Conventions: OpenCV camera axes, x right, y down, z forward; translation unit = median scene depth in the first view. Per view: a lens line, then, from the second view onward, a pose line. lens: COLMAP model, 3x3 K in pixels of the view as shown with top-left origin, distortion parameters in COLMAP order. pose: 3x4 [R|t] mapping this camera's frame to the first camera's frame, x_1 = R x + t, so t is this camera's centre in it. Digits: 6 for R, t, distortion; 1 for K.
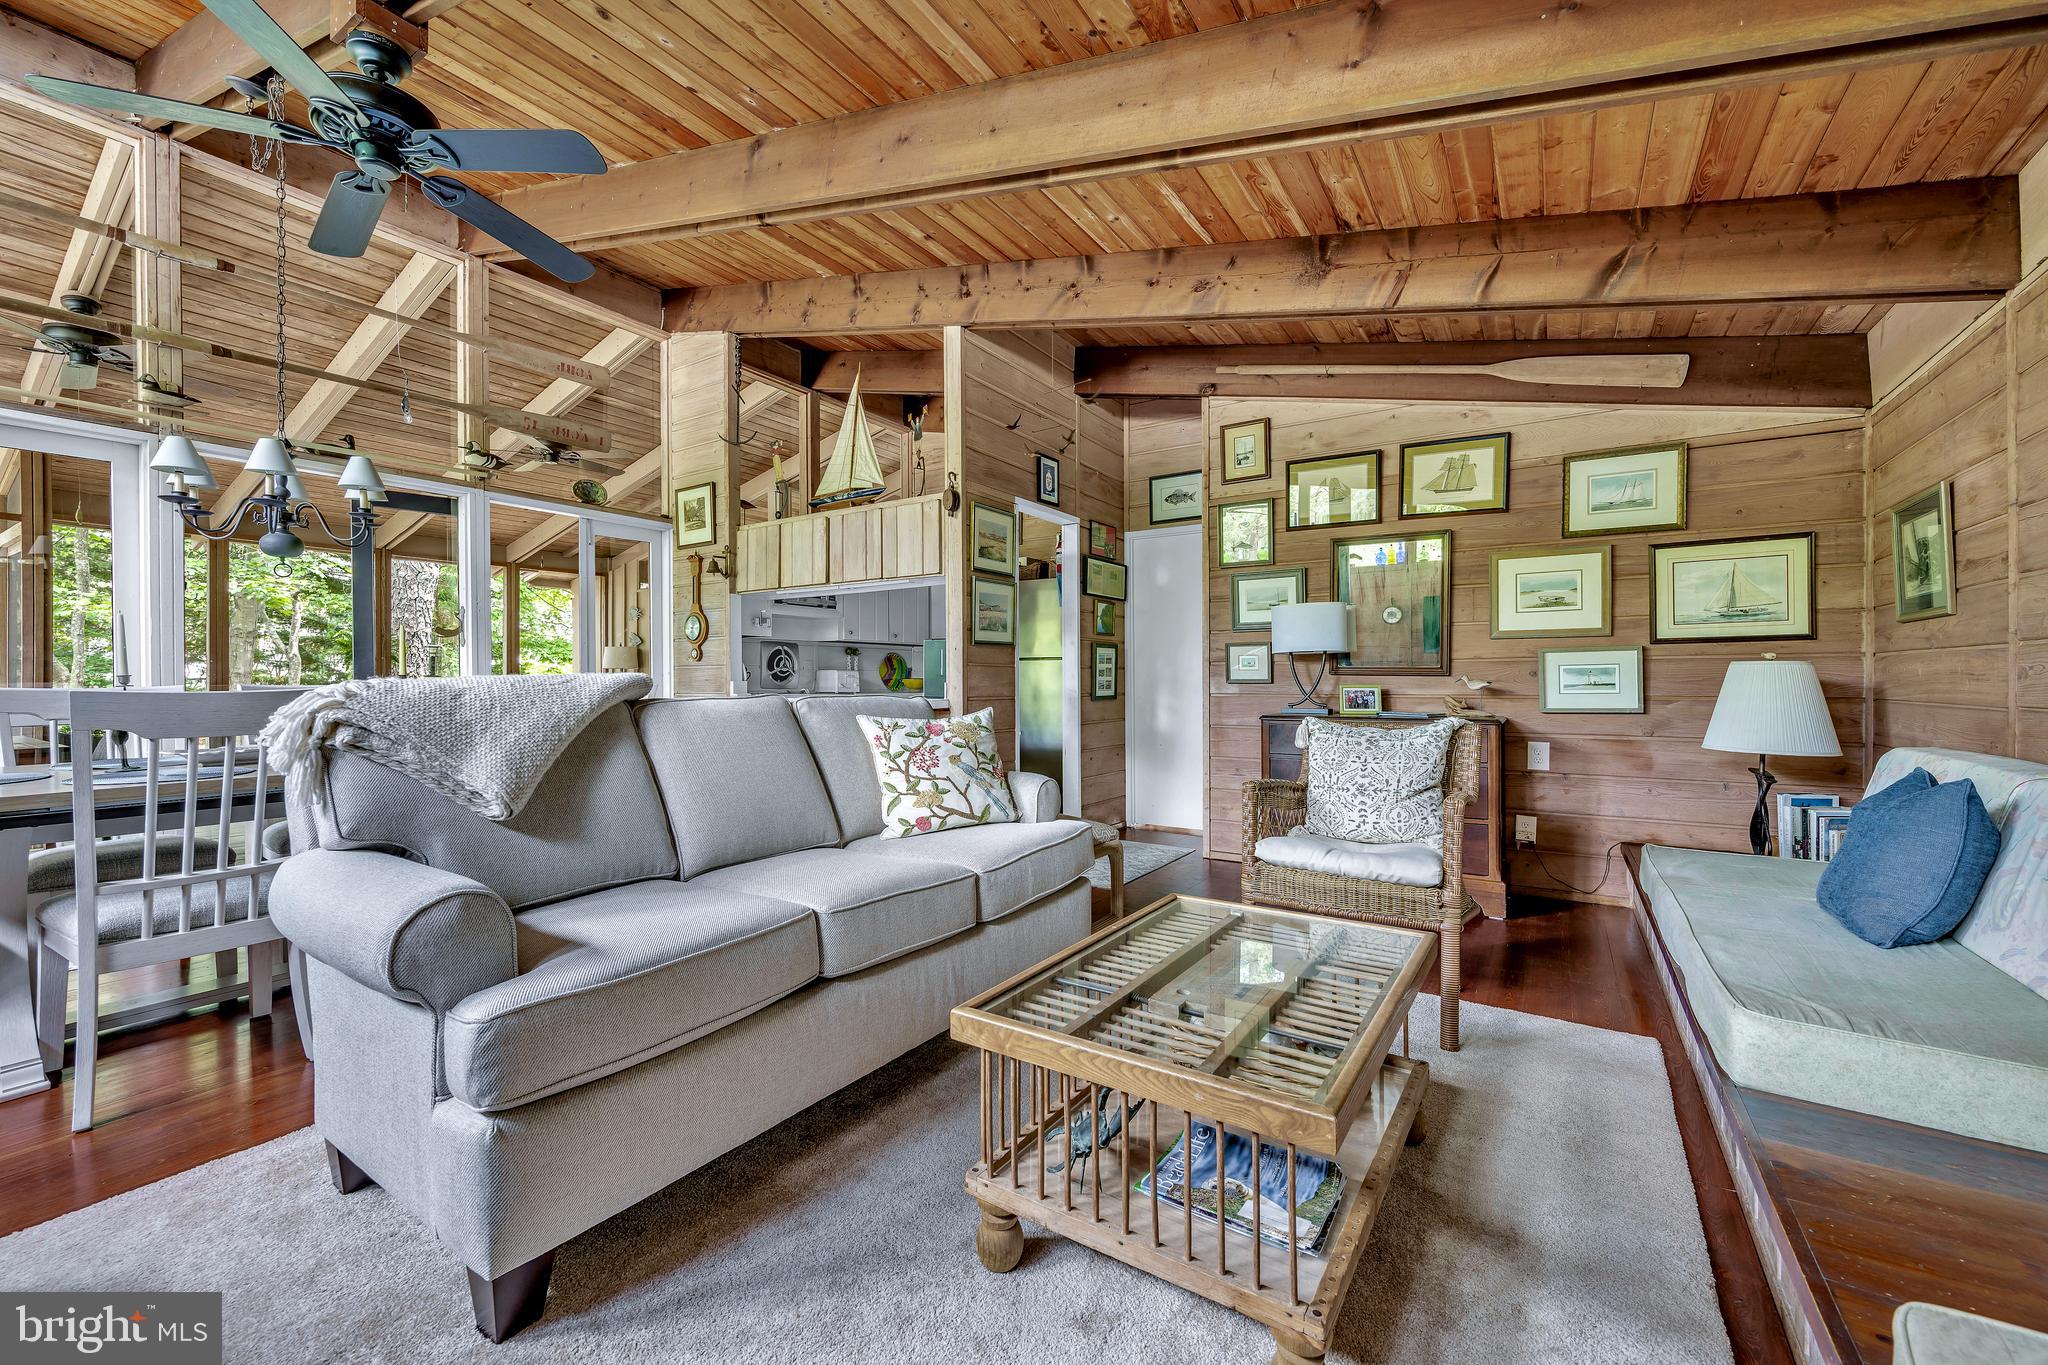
lens RADIAL K [[833.3, 0, 1014.2], [0, 833.3, 679.6], [0, 0, 1]] dist [0.002876, 0.000745]
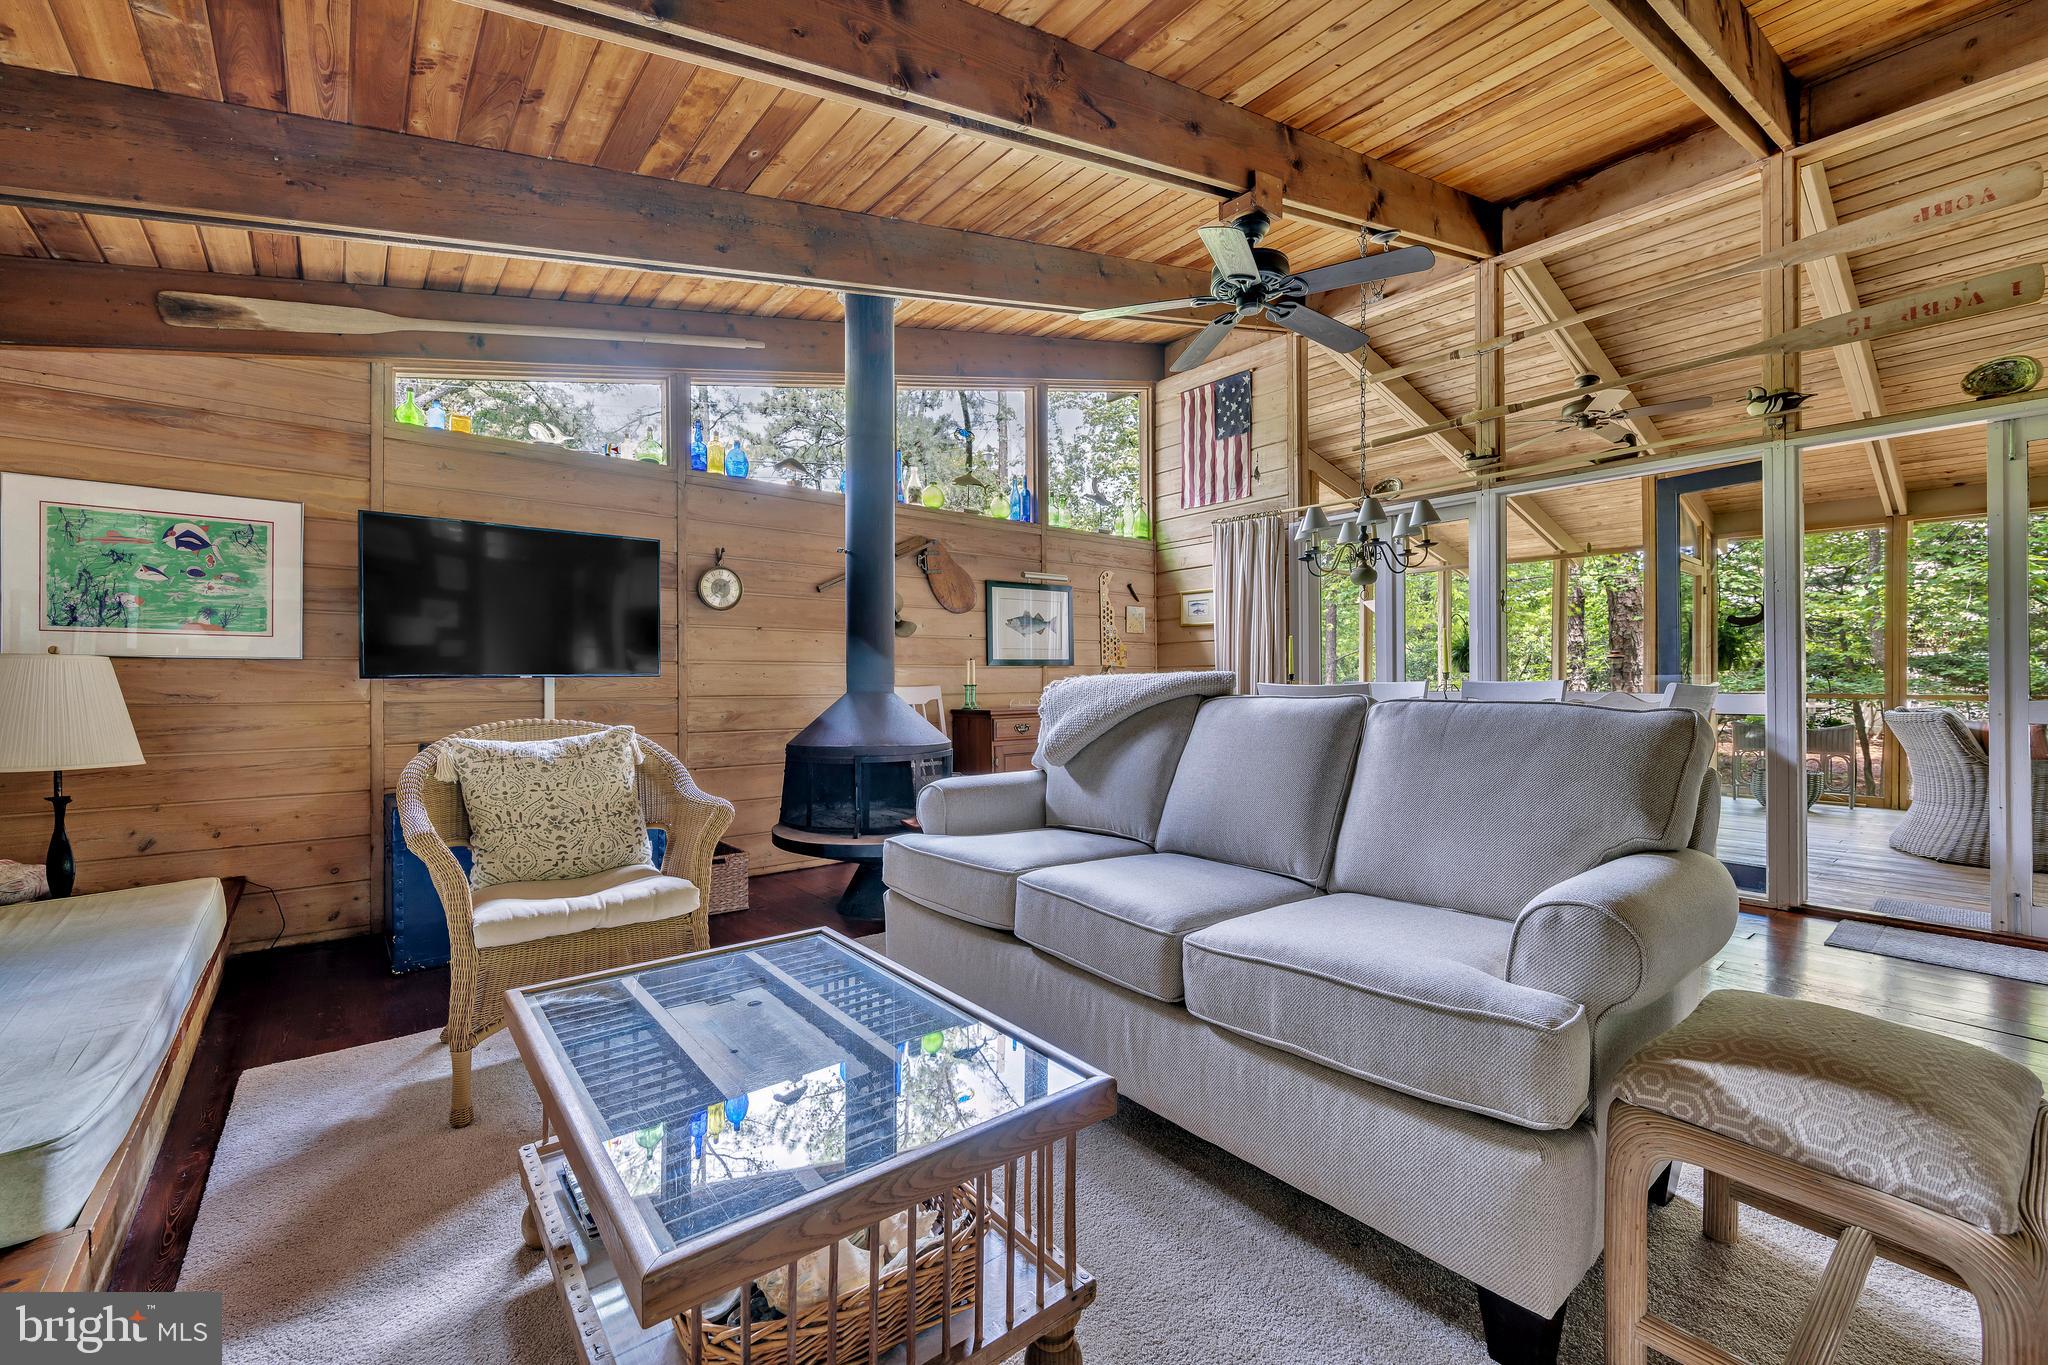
lens RADIAL K [[833.3, 0, 1016.2], [0, 833.3, 681.9], [0, 0, 1]] dist [0.002876, 0.000745]
pose [[-0.294963, 0.006672, -0.955485, 0.301103], [0.002591, 0.999978, 0.006183, -0.000764], [0.955505, -0.000652, -0.294974, 0.460003]]
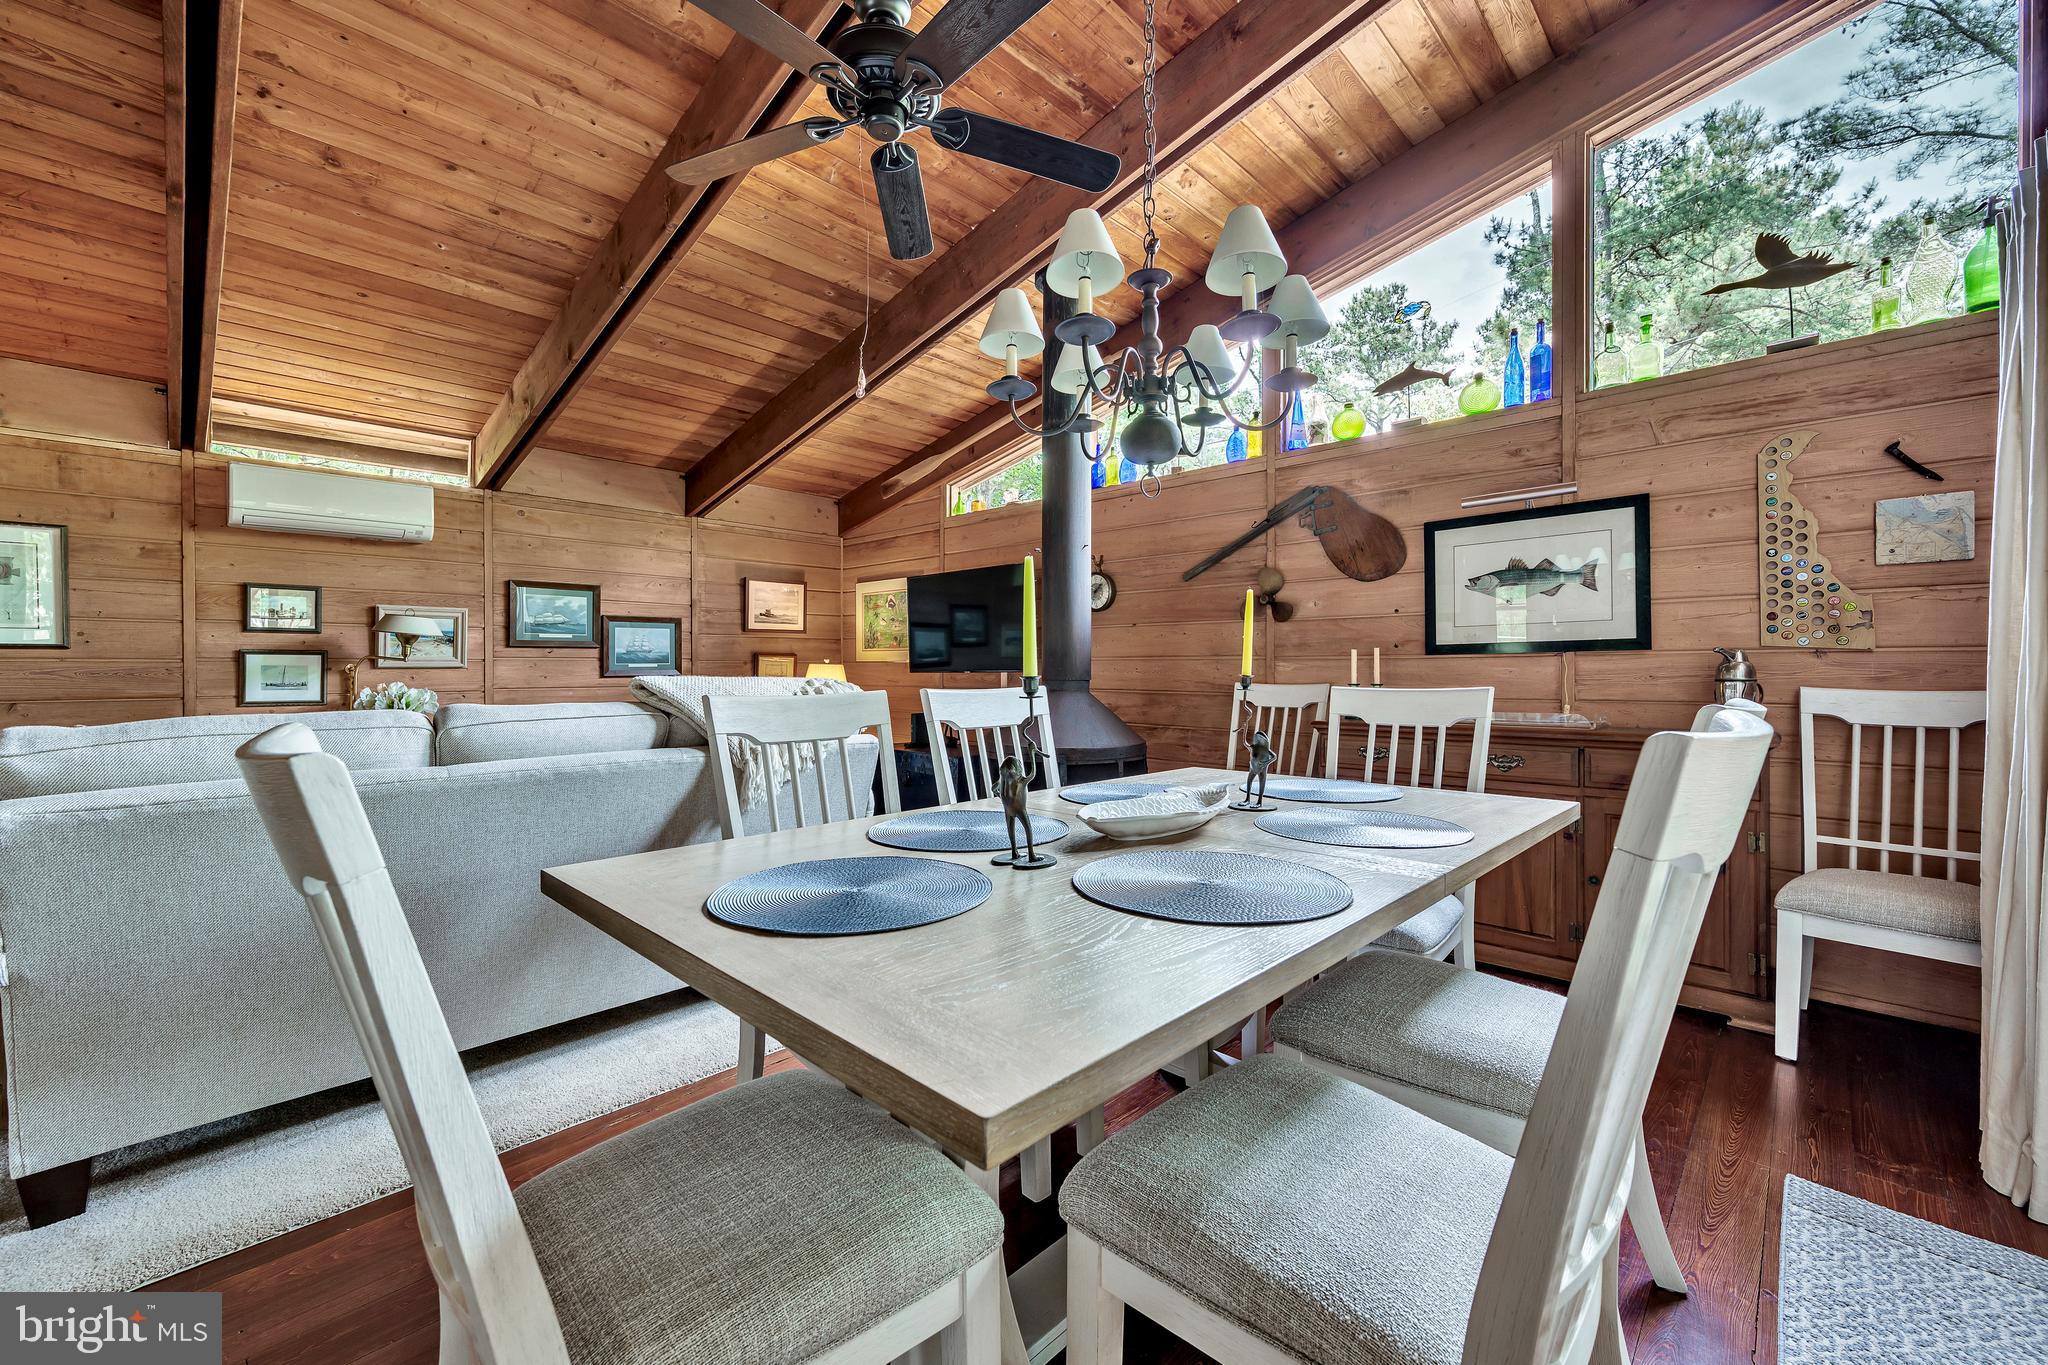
lens RADIAL K [[833.3, 0, 1019.3], [0, 833.3, 670.8], [0, 0, 1]] dist [0.002876, 0.000745]
pose [[-0.981570, 0.006224, 0.191000, -0.483383], [0.006904, 0.999972, 0.002897, -0.006213], [-0.190977, 0.004162, -0.981586, 0.838862]]
